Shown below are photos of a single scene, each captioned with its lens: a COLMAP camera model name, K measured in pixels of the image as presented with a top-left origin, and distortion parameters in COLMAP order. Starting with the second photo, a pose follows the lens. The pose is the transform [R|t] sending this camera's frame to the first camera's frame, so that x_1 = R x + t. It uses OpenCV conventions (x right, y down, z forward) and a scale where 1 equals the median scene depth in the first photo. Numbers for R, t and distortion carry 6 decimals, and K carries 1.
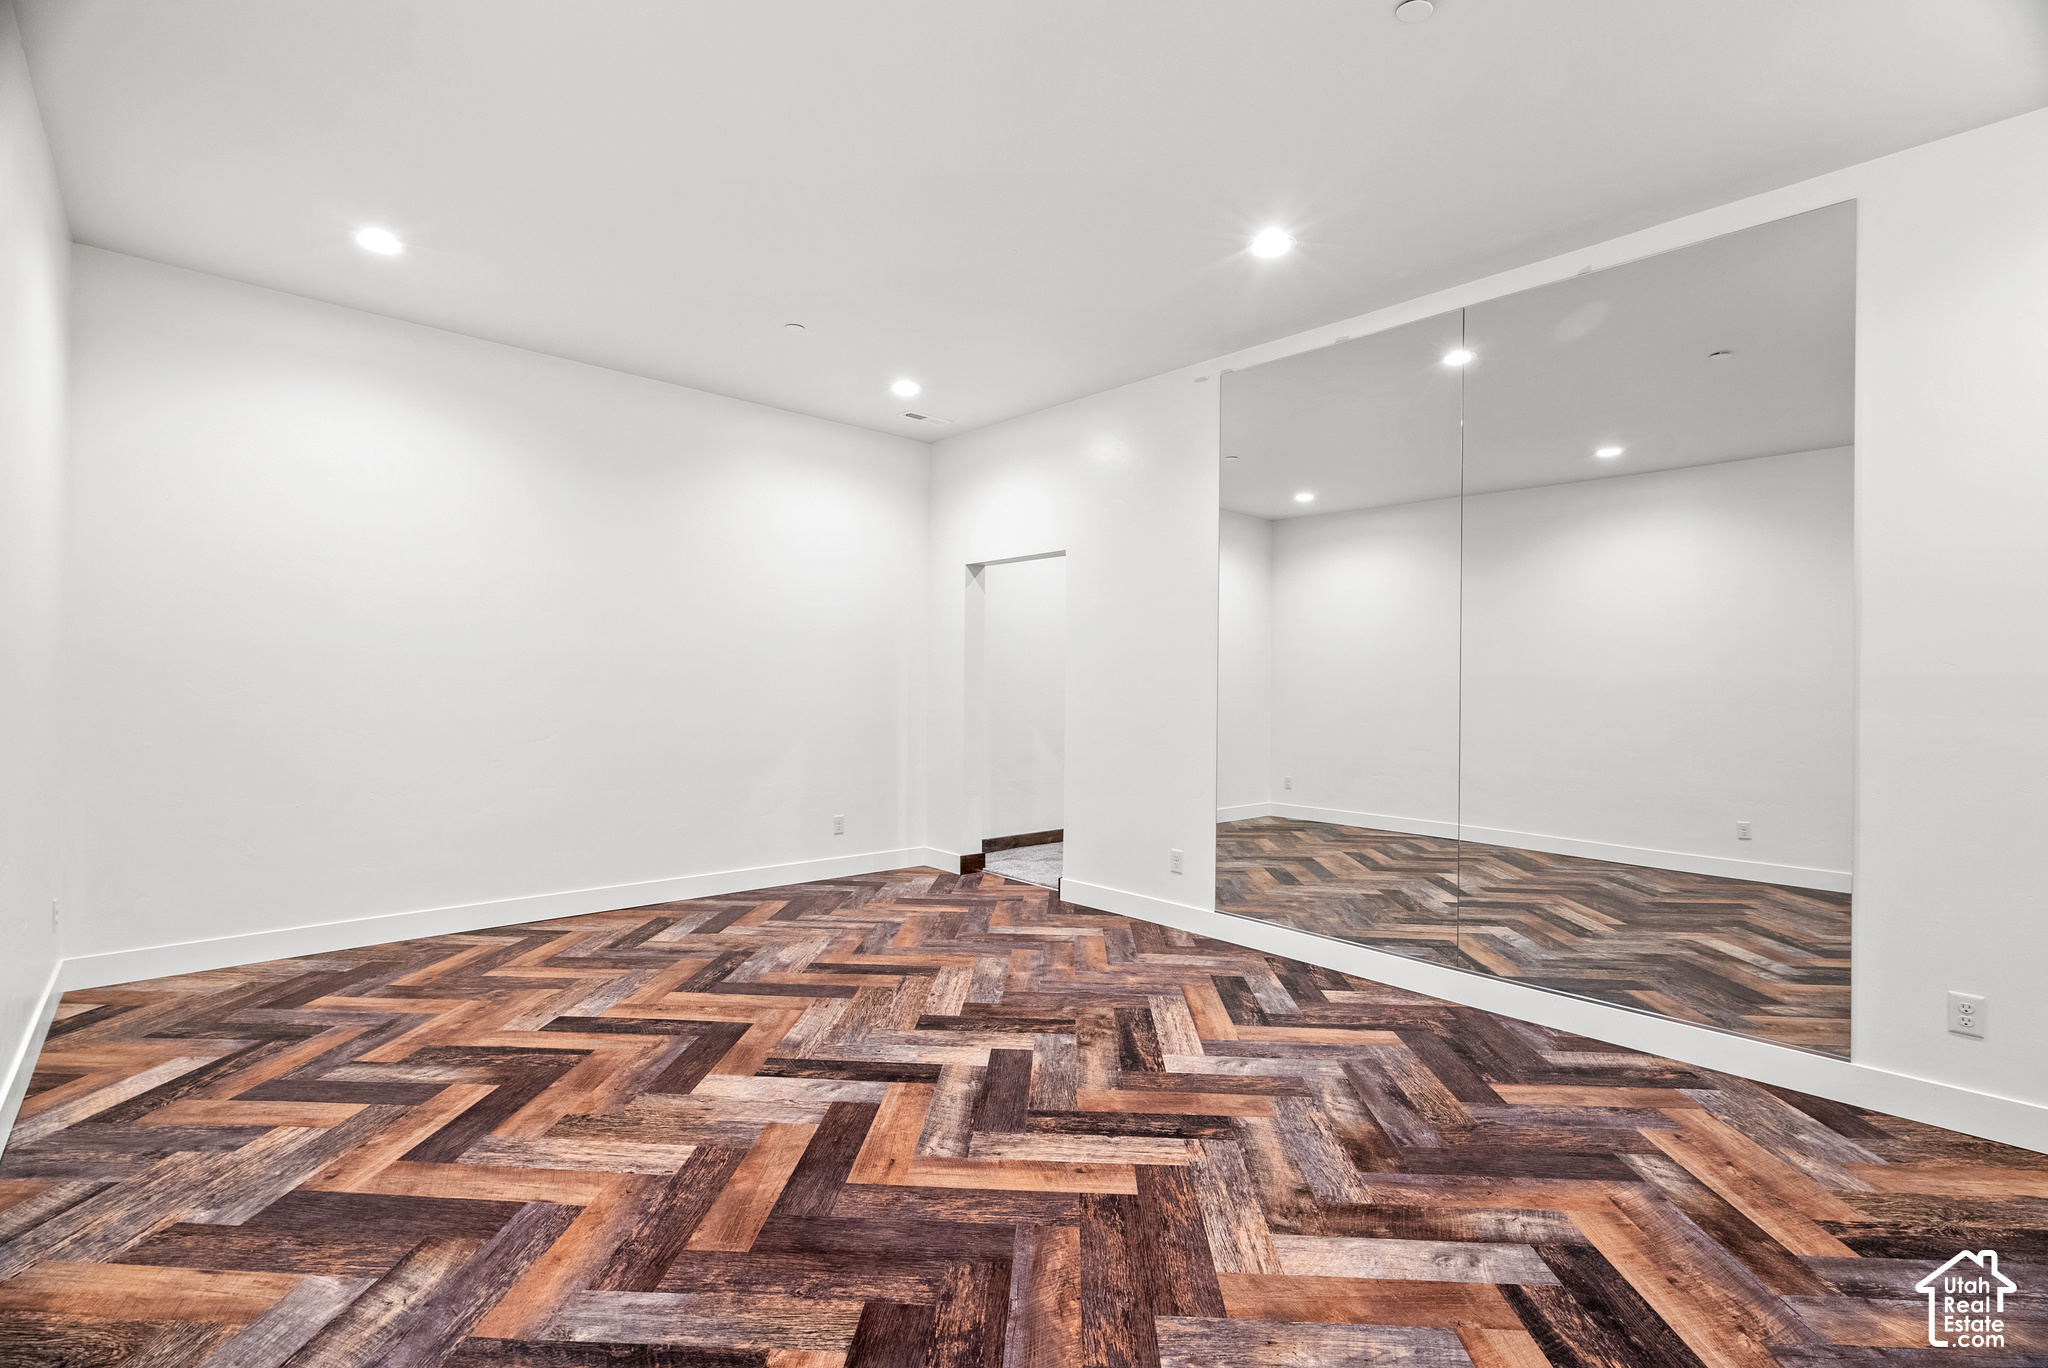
lens RADIAL K [[949.3, 0, 1044.2], [0, 949.3, 680.1], [0, 0, 1]] dist [-0.007750, 0.003599]
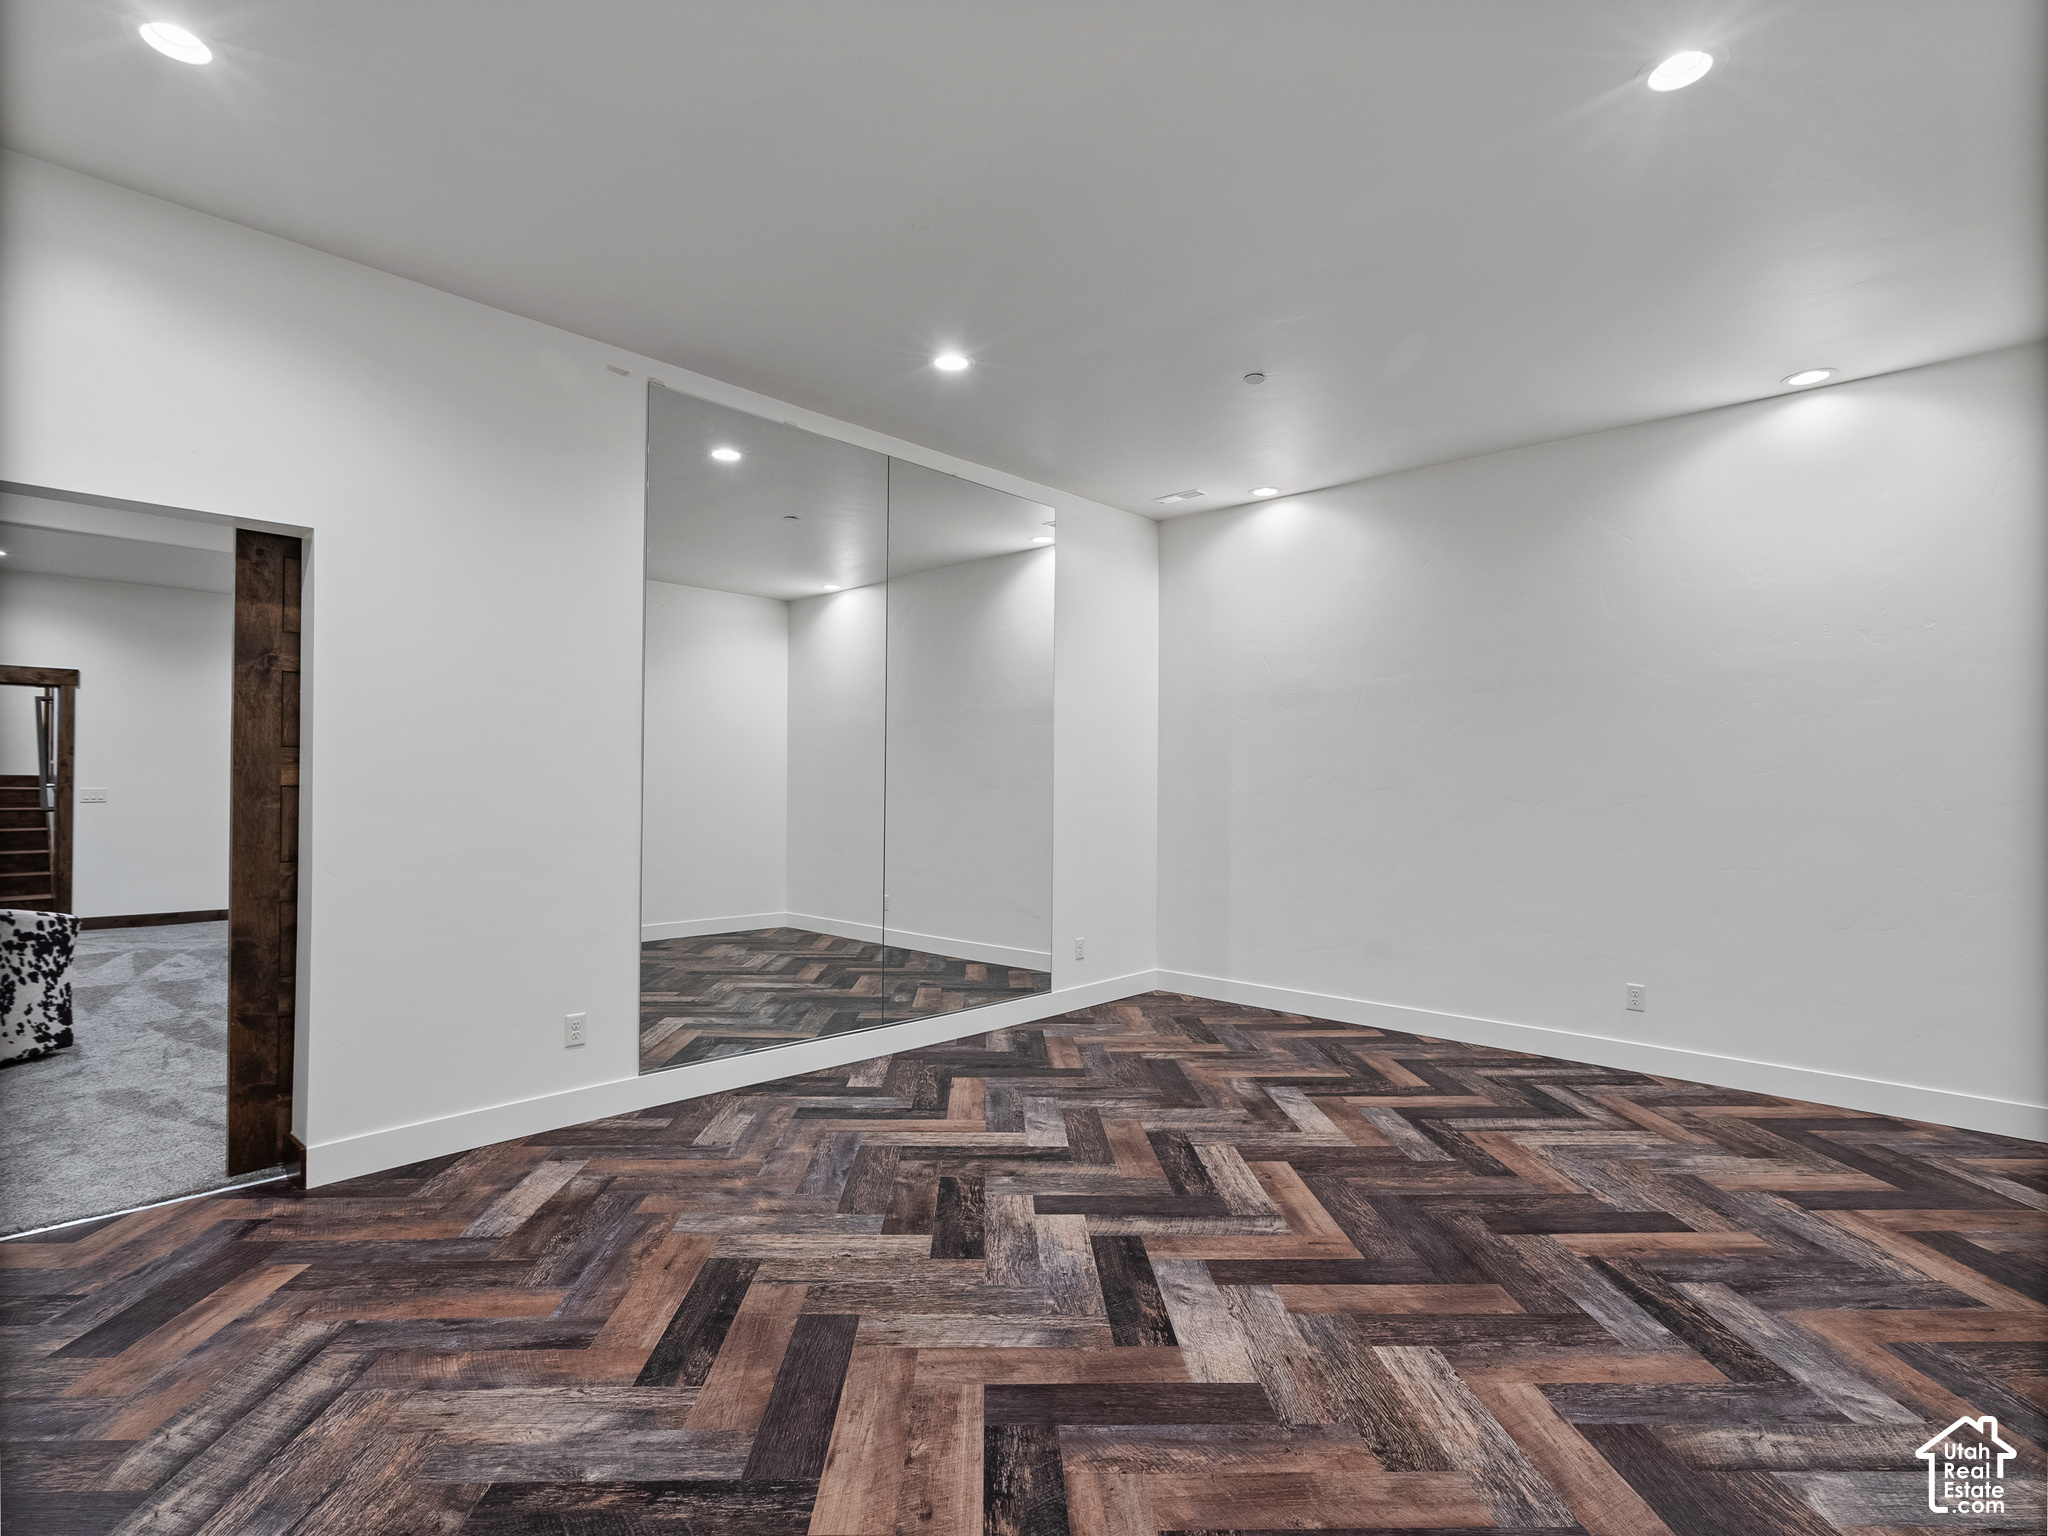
lens RADIAL K [[1045.6, 0, 1021.9], [0, 1045.6, 775.3], [0, 0, 1]] dist [-0.003434, 0.002213]
pose [[-0.084078, -0.003724, 0.996452, -1.160765], [-0.014965, 0.999885, 0.002474, -0.010856], [-0.996347, -0.014704, -0.084124, 1.283049]]
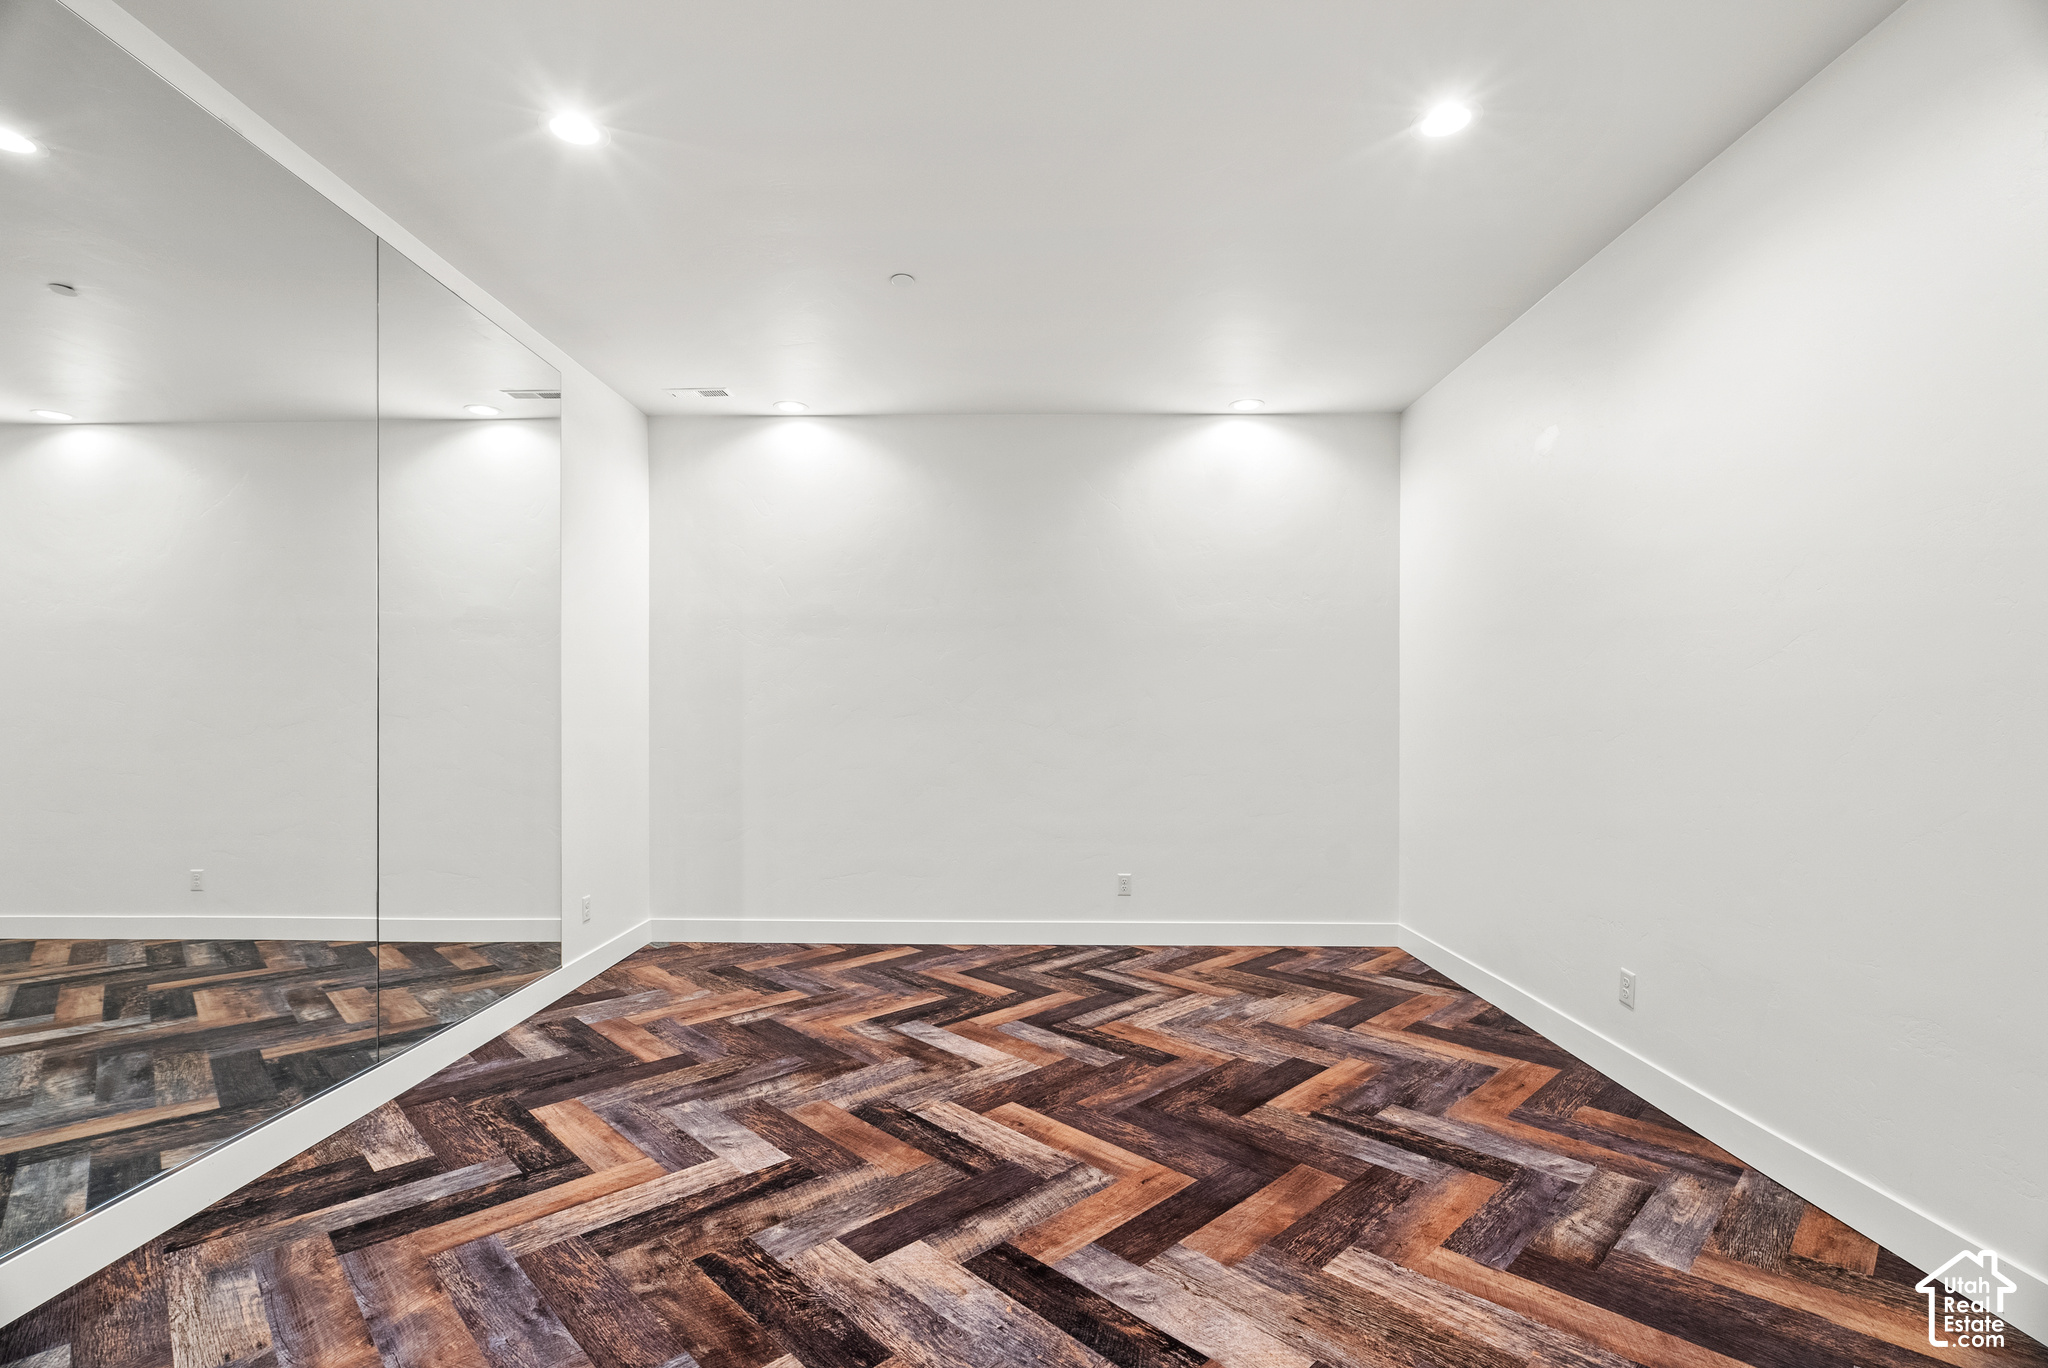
lens RADIAL K [[949.3, 0, 1028.8], [0, 949.3, 694.9], [0, 0, 1]] dist [-0.007750, 0.003599]
pose [[-0.733692, 0.000664, 0.679482, -0.686805], [-0.015570, 0.999721, -0.017788, 0.001805], [-0.679304, -0.023630, -0.733477, 1.659701]]
